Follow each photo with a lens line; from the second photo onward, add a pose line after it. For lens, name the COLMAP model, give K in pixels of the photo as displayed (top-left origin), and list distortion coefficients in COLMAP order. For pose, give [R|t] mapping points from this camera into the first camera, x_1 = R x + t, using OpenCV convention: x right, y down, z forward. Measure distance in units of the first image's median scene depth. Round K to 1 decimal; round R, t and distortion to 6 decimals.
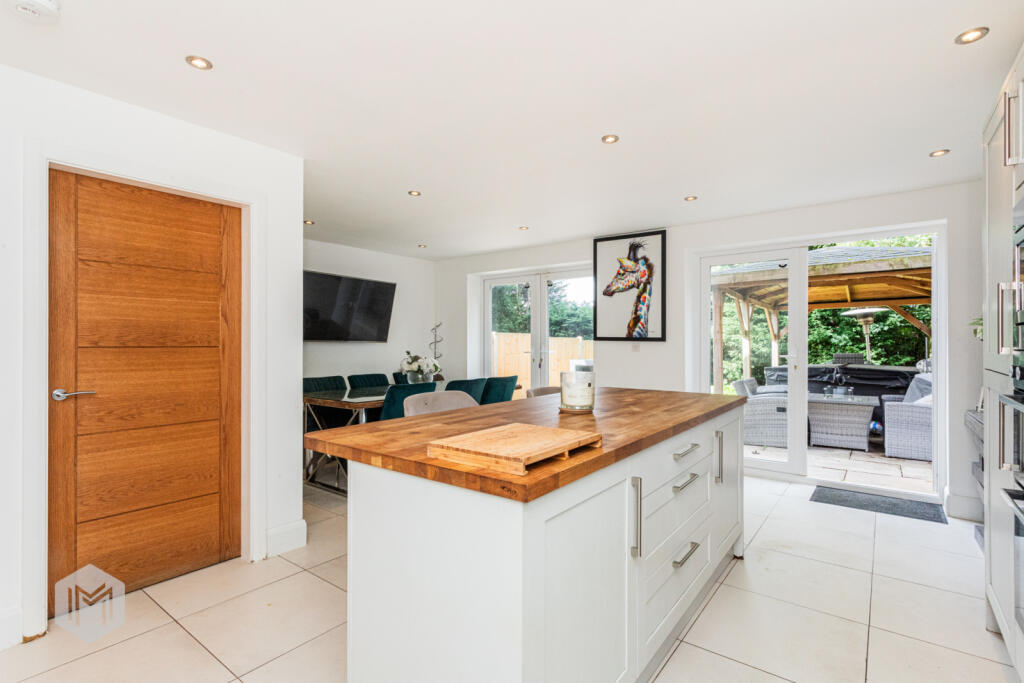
lens RADIAL K [[488.4, 0, 511.4], [0, 488.4, 340.4], [0, 0, 1]] dist [-0.001553, -0.000401]
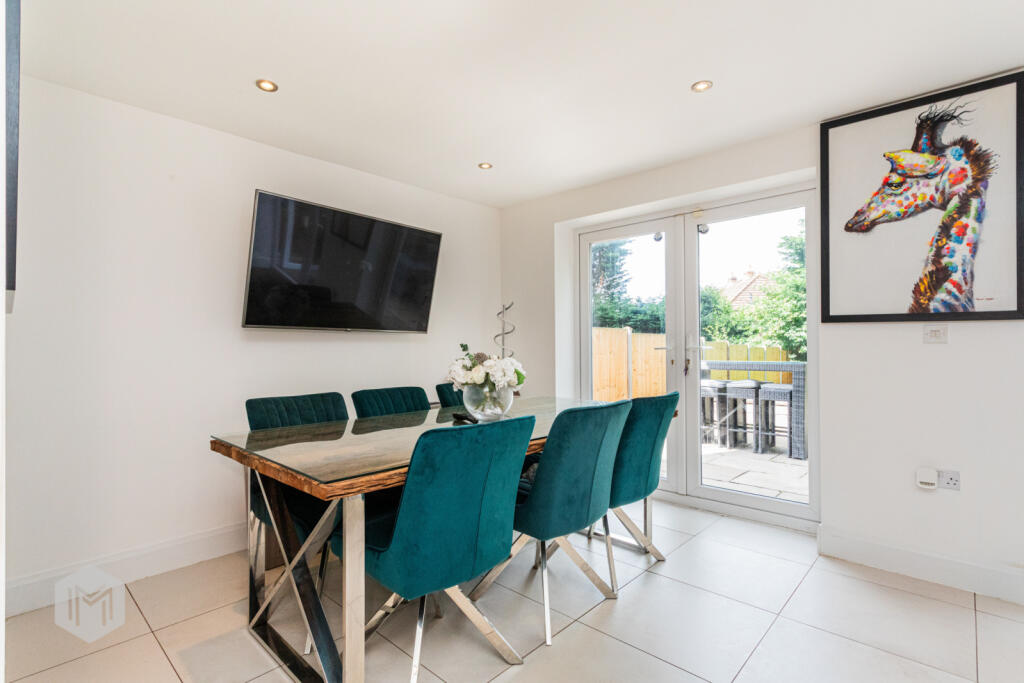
lens RADIAL K [[488.4, 0, 511.7], [0, 488.4, 344.3], [0, 0, 1]] dist [-0.001553, -0.000401]
pose [[0.995525, -0.006232, -0.094294, -0.112313], [0.006462, 0.999977, 0.002133, 0.020760], [0.094279, -0.002733, 0.995542, 0.488944]]
